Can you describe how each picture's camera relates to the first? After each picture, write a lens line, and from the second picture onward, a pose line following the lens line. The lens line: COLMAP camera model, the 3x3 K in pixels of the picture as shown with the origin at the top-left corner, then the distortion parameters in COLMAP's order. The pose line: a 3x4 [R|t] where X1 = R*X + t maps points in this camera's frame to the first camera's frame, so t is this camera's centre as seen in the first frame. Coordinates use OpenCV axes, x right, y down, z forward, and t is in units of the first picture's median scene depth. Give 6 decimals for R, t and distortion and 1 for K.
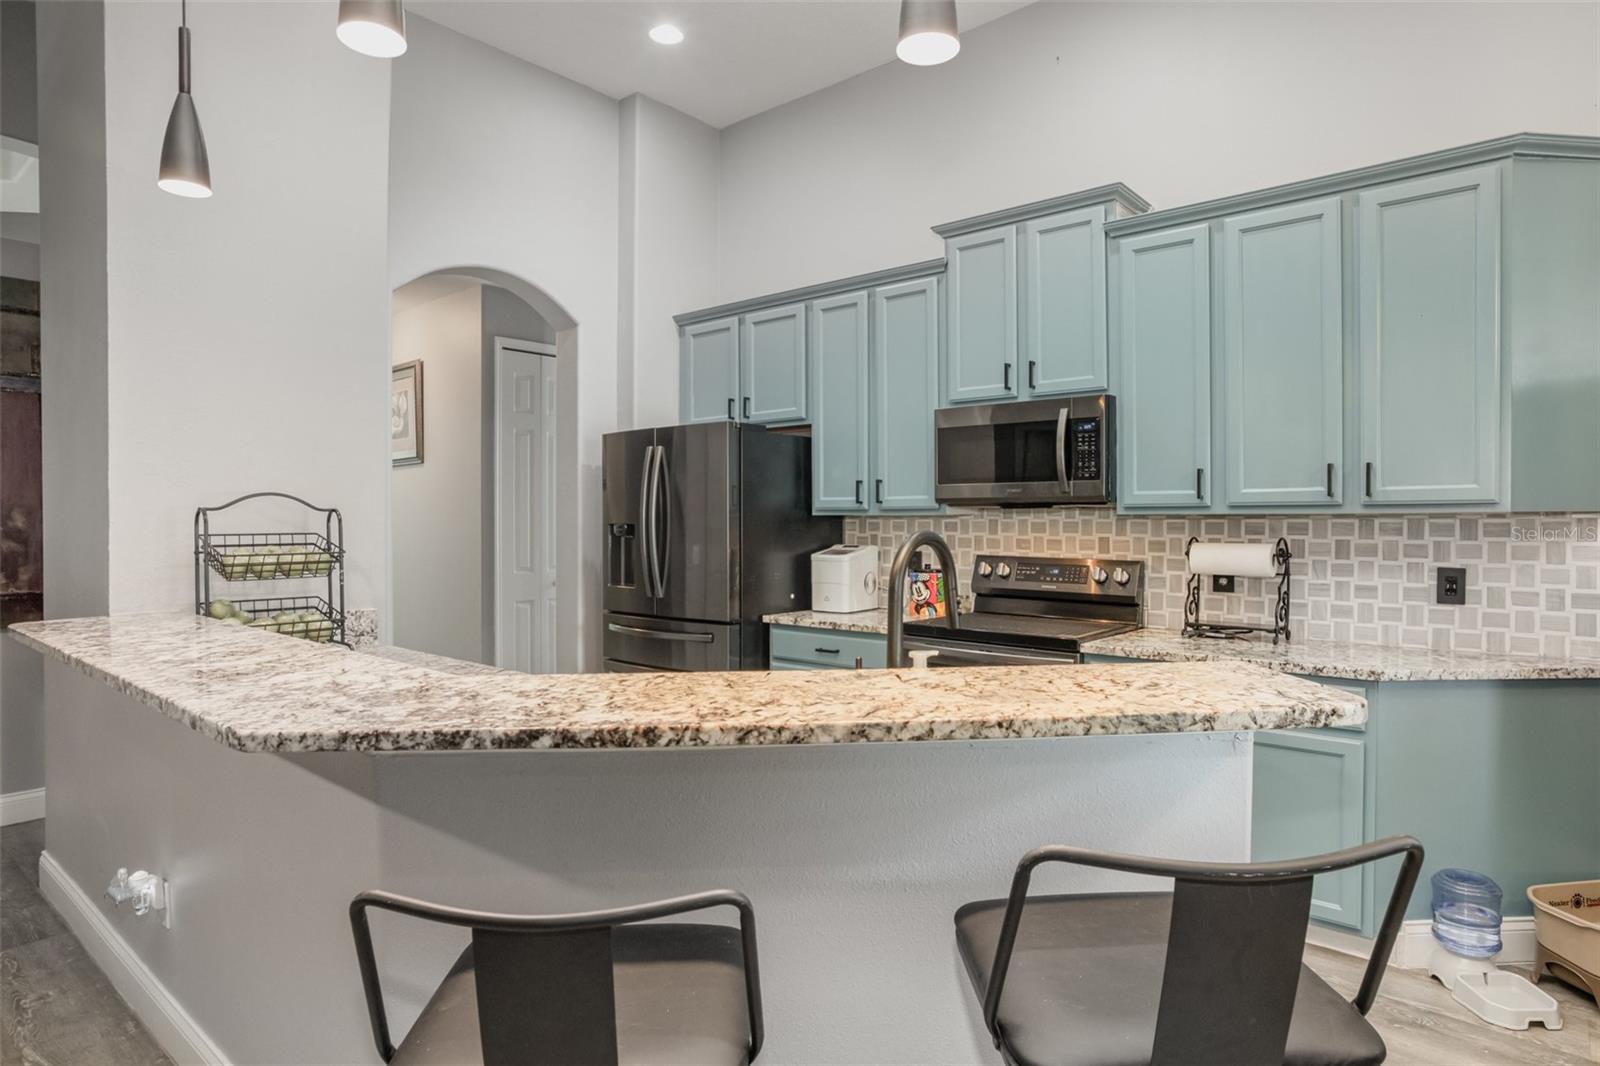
lens RADIAL K [[887.1, 0, 803.2], [0, 887.1, 527.4], [0, 0, 1]] dist [-0.041320, 0.013127]
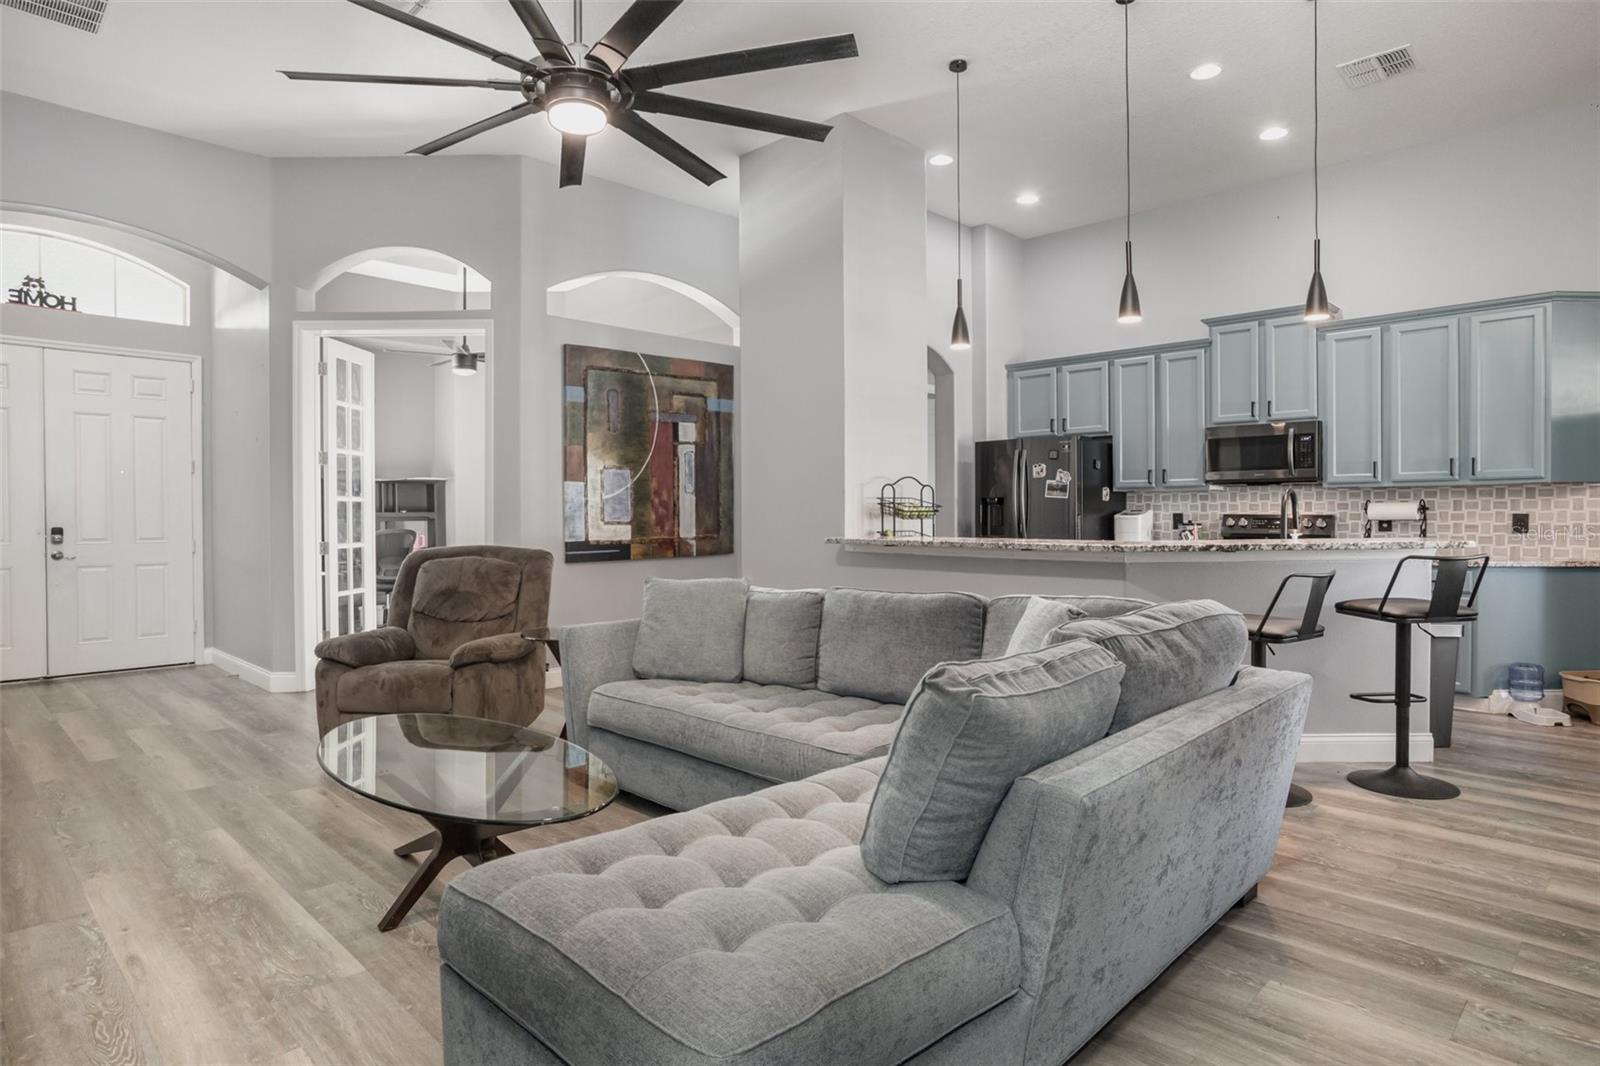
lens RADIAL K [[887.1, 0, 787.9], [0, 887.1, 530.3], [0, 0, 1]] dist [-0.041320, 0.013127]
pose [[0.995972, -0.004848, -0.089535, -0.565052], [0.005884, 0.999919, 0.011308, 0.045661], [0.089473, -0.011789, 0.995919, -0.858582]]
